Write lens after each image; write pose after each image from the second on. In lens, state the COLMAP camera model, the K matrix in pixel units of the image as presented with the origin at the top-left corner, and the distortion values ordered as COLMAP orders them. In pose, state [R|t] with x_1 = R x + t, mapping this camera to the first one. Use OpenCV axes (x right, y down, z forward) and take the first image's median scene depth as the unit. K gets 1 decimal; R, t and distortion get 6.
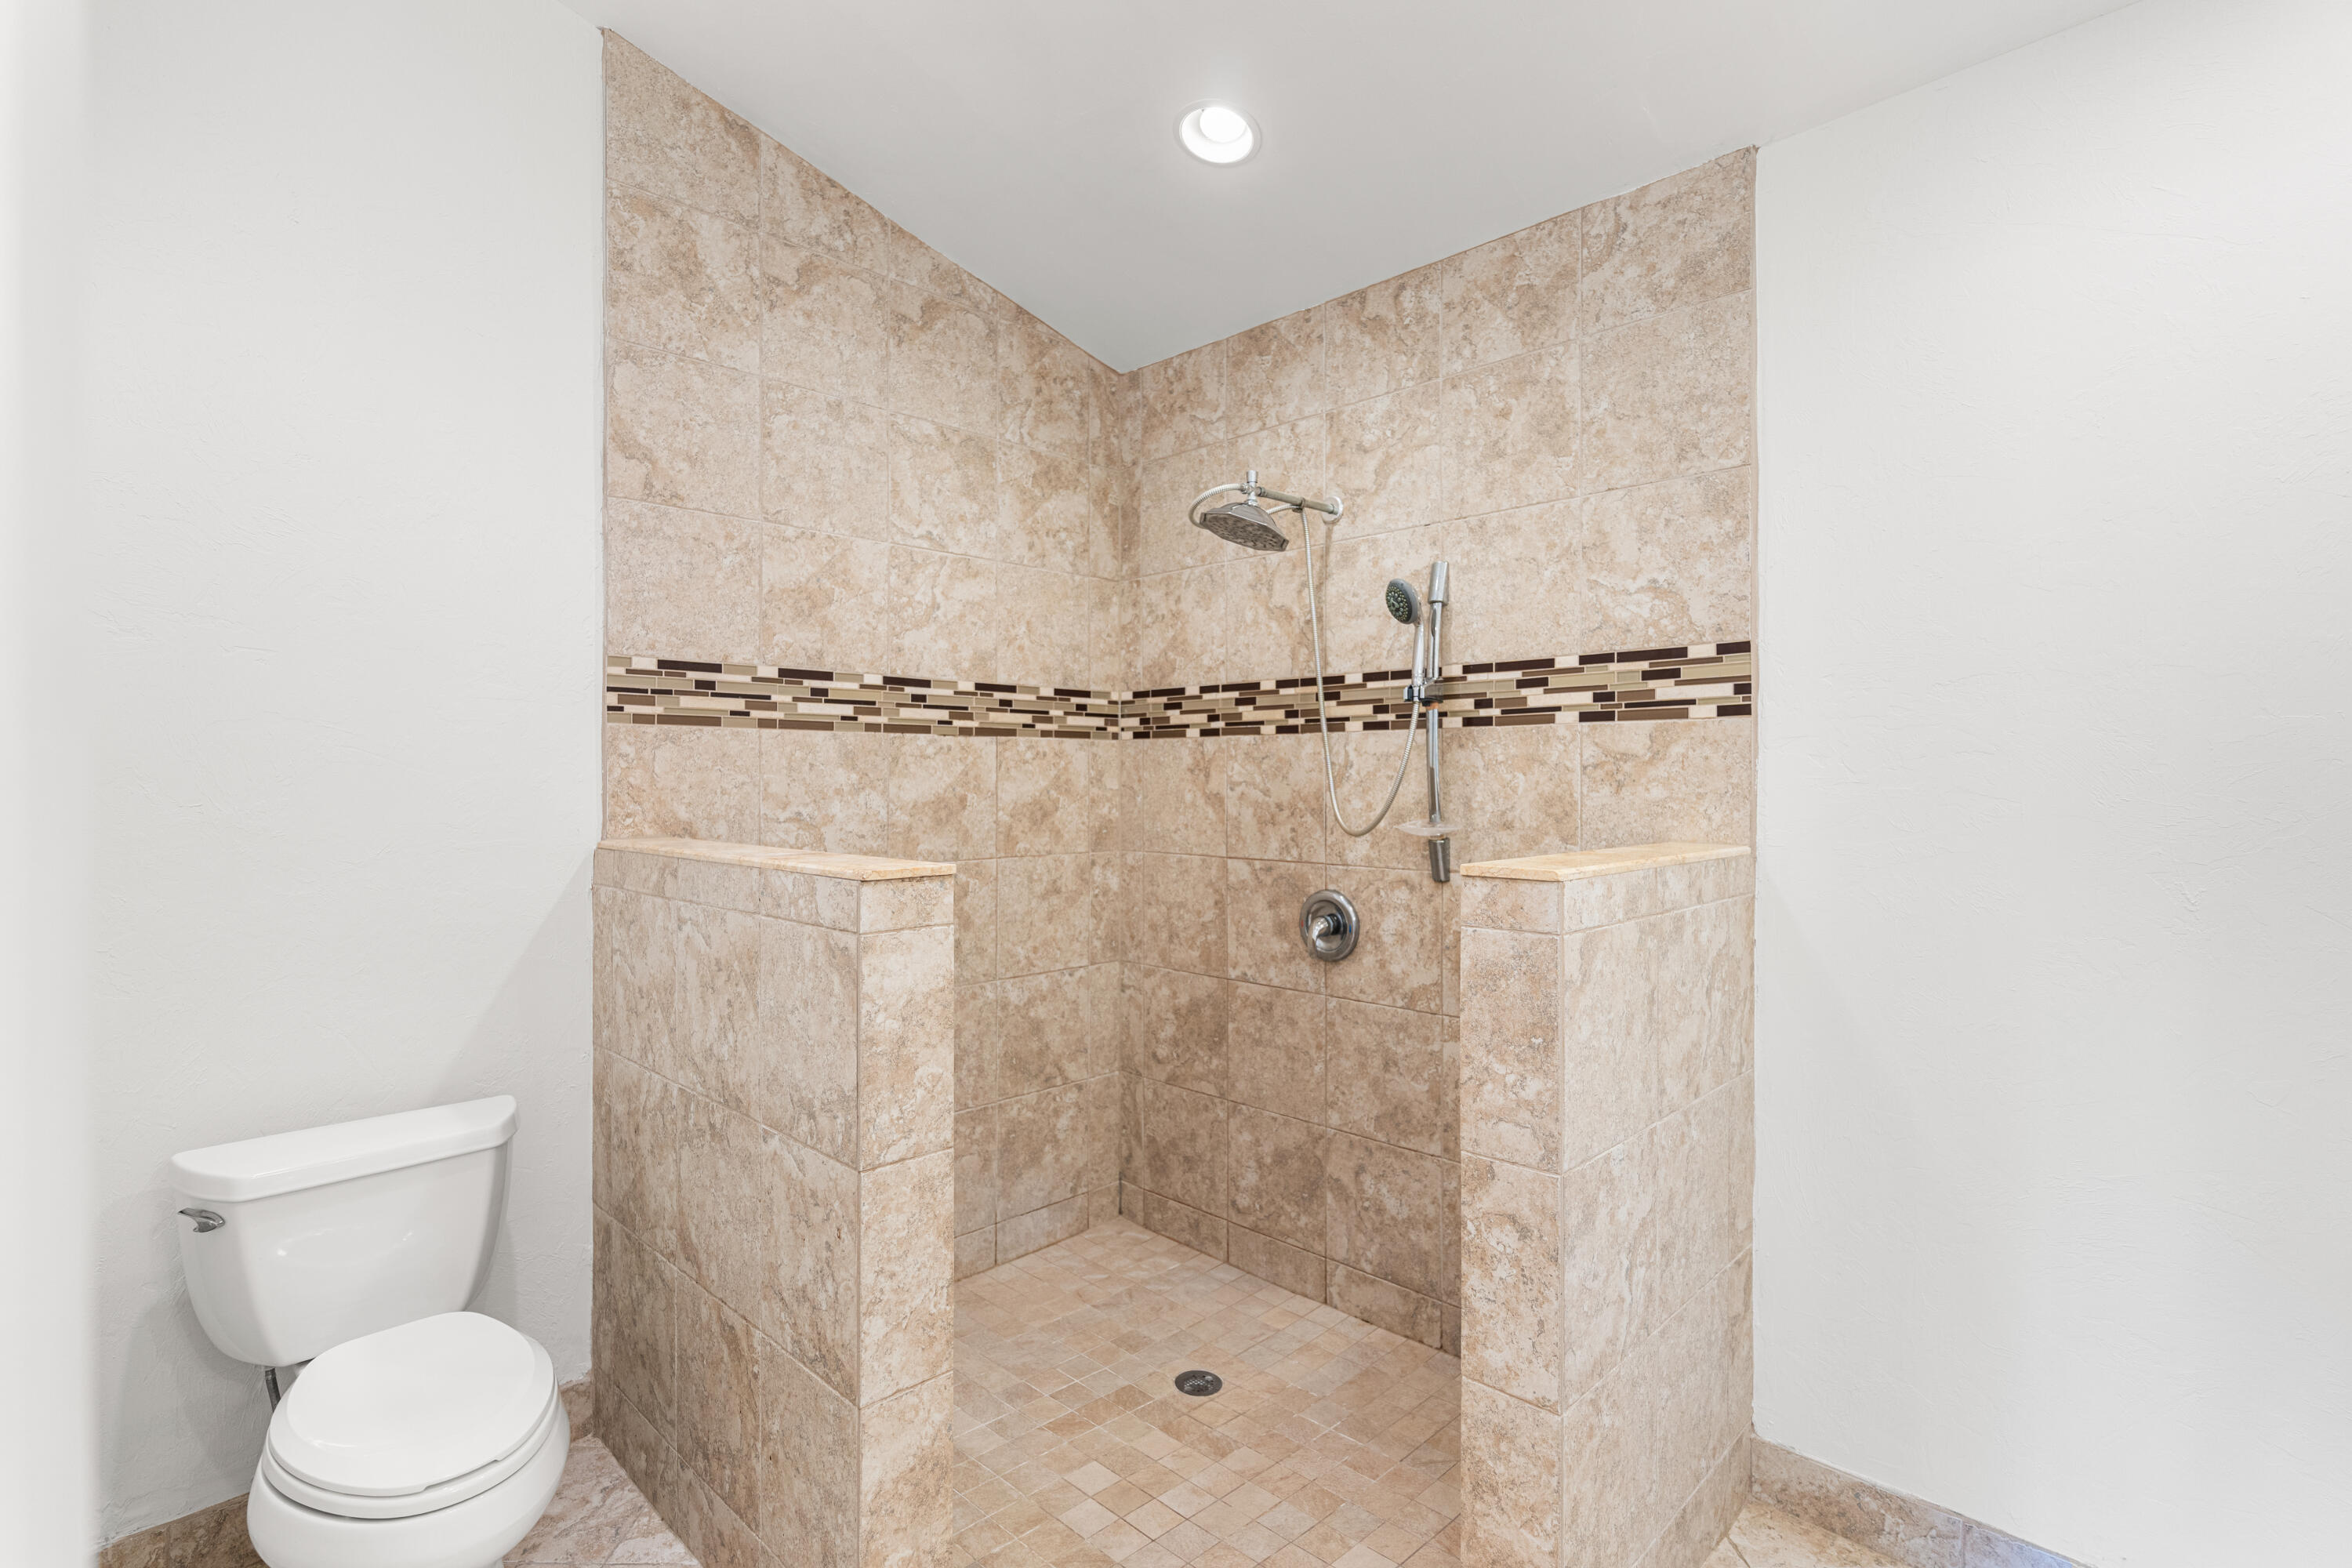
lens RADIAL K [[1089.0, 0, 1176.0], [0, 1089.0, 784.0], [0, 0, 1]] dist [-0.000513, 0.001163]
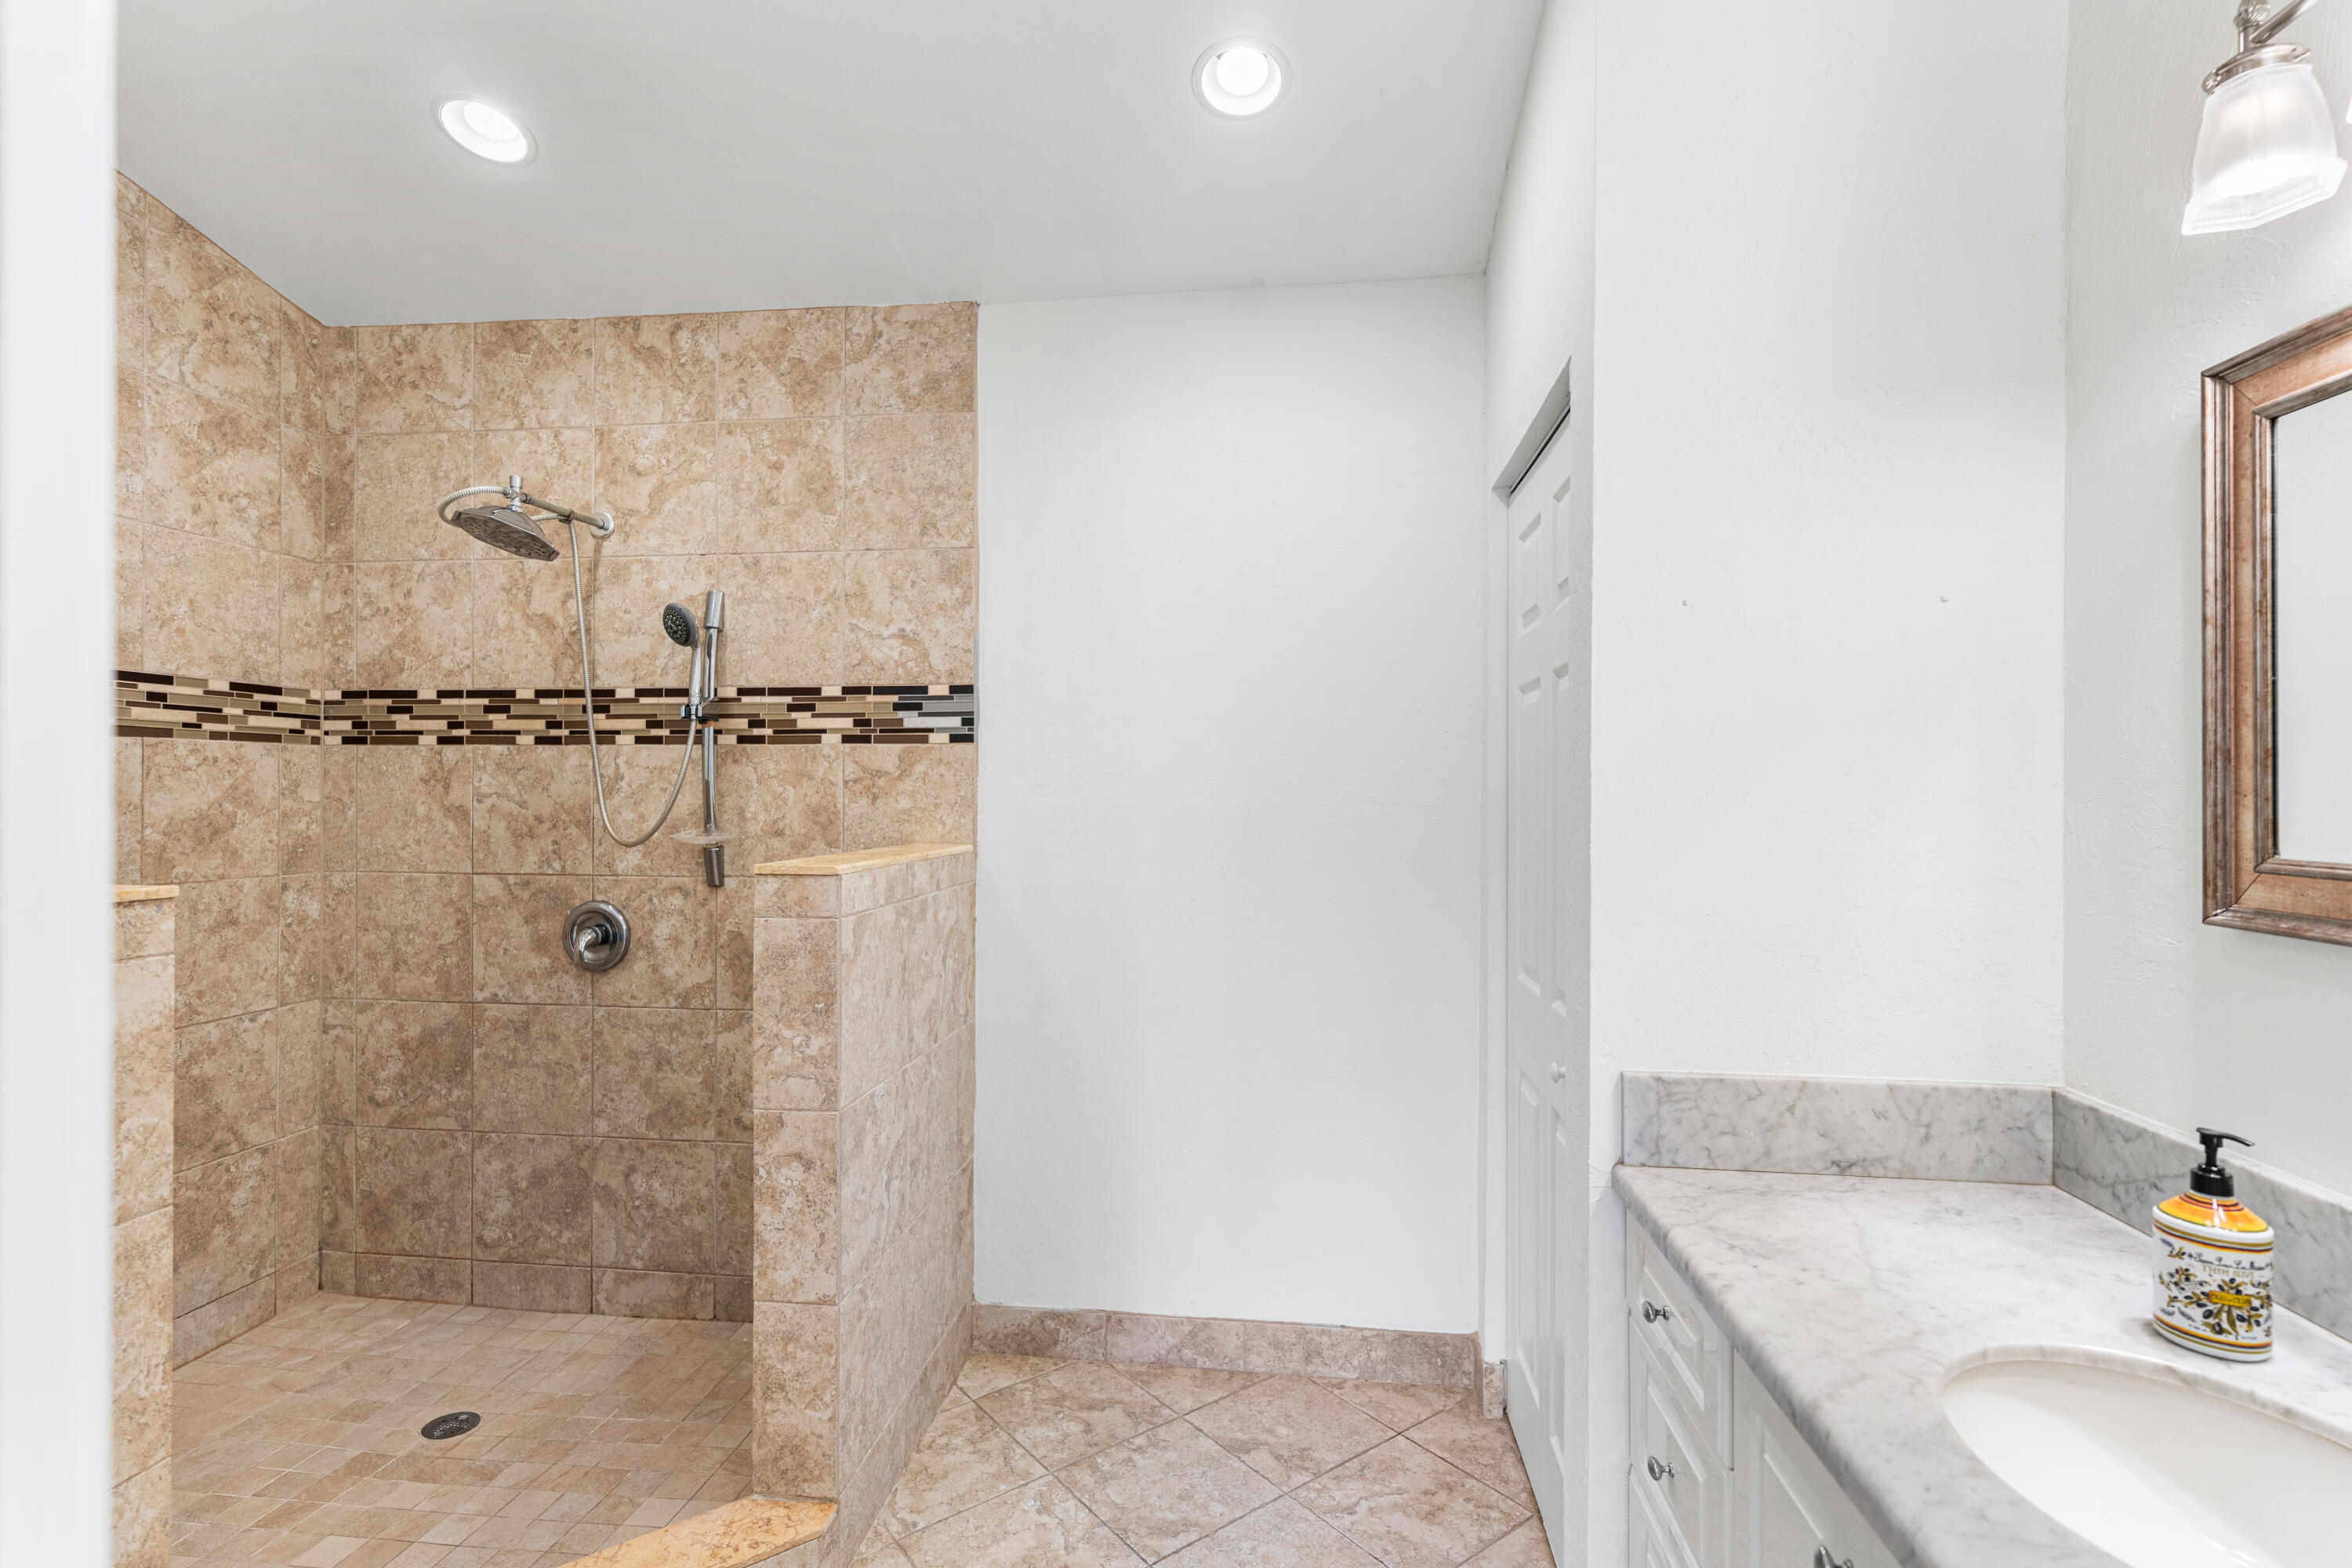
lens RADIAL K [[1089.0, 0, 1176.0], [0, 1089.0, 784.0], [0, 0, 1]] dist [-0.000513, 0.001163]
pose [[0.778780, 0.007925, 0.627247, -0.076396], [-0.001140, 0.999936, -0.011220, -0.000257], [-0.627296, 0.008023, 0.778739, -0.125092]]
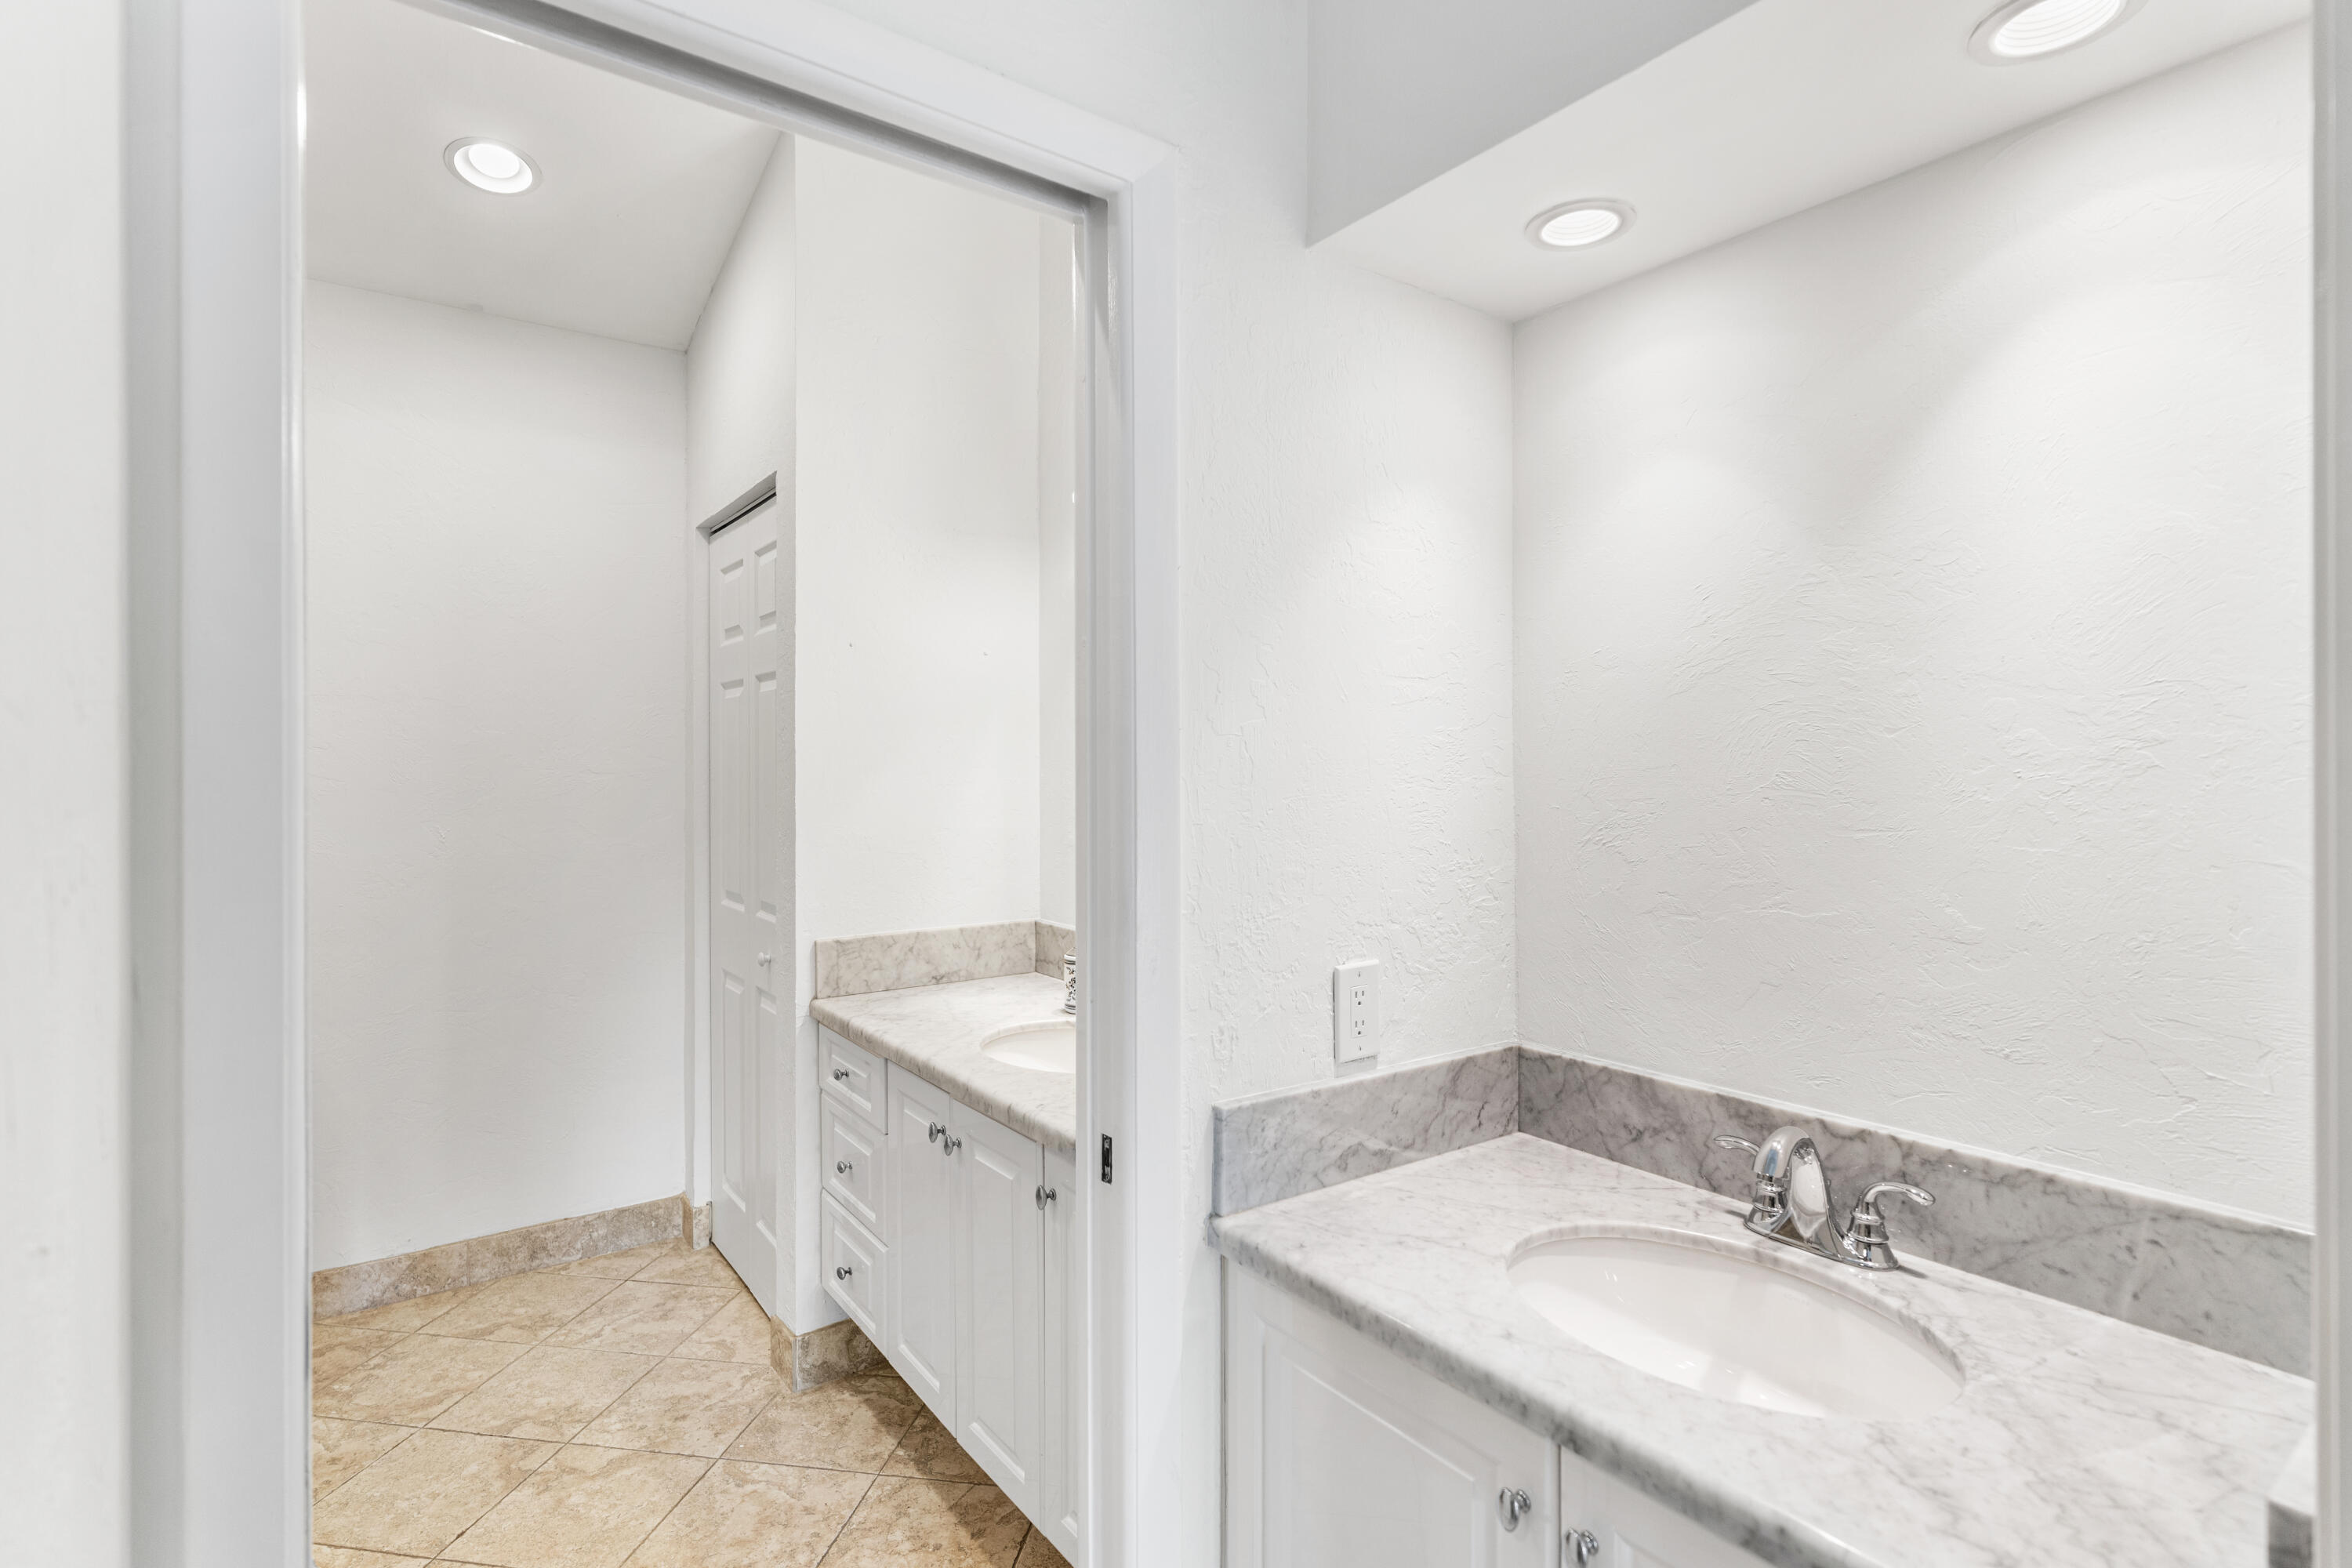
lens RADIAL K [[1089.0, 0, 1176.0], [0, 1089.0, 784.0], [0, 0, 1]] dist [-0.000513, 0.001163]
pose [[0.121572, -0.017928, 0.992421, -0.374591], [0.006394, 0.999830, 0.017278, 0.001135], [-0.992562, 0.004245, 0.121666, -0.226390]]
